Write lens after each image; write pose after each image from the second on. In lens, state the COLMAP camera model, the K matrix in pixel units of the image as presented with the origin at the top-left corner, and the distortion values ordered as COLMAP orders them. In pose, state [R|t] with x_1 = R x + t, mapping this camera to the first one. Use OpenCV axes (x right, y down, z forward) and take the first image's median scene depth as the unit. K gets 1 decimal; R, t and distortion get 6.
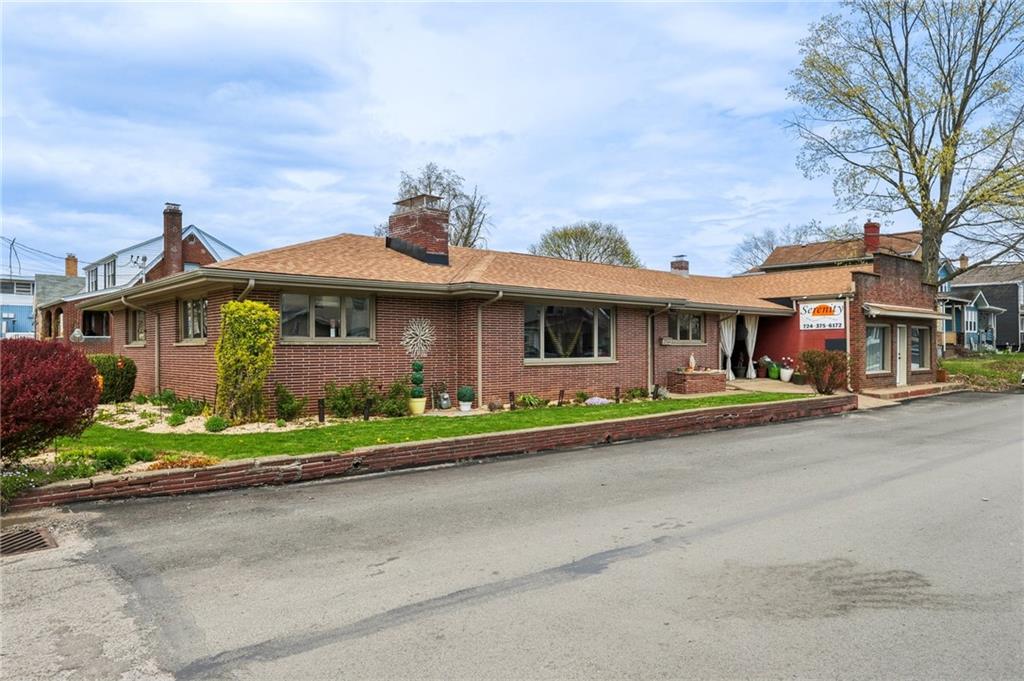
lens RADIAL K [[686.5, 0, 486.3], [0, 686.5, 341.8], [0, 0, 1]] dist [0.001812, 0.001047]
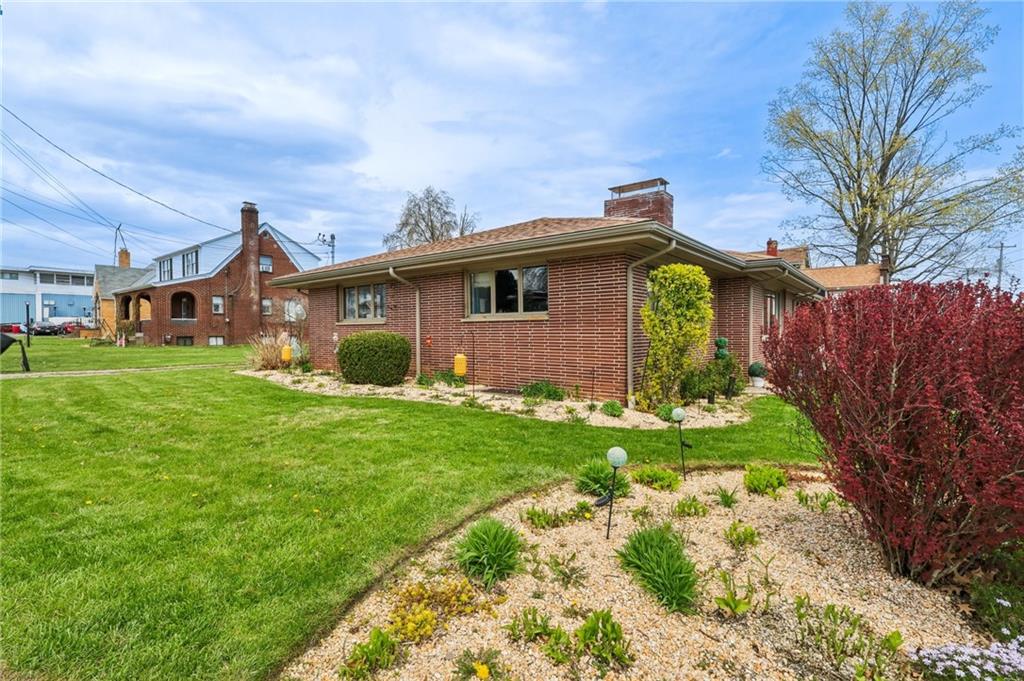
lens RADIAL K [[482.4, 0, 512.0], [0, 482.4, 340.5], [0, 0, 1]] dist [-0.002980, -0.000150]
pose [[0.982158, -0.006112, 0.187956, -0.311603], [0.000580, 0.999565, 0.029472, 0.007428], [-0.188055, -0.028837, 0.981735, 0.216645]]
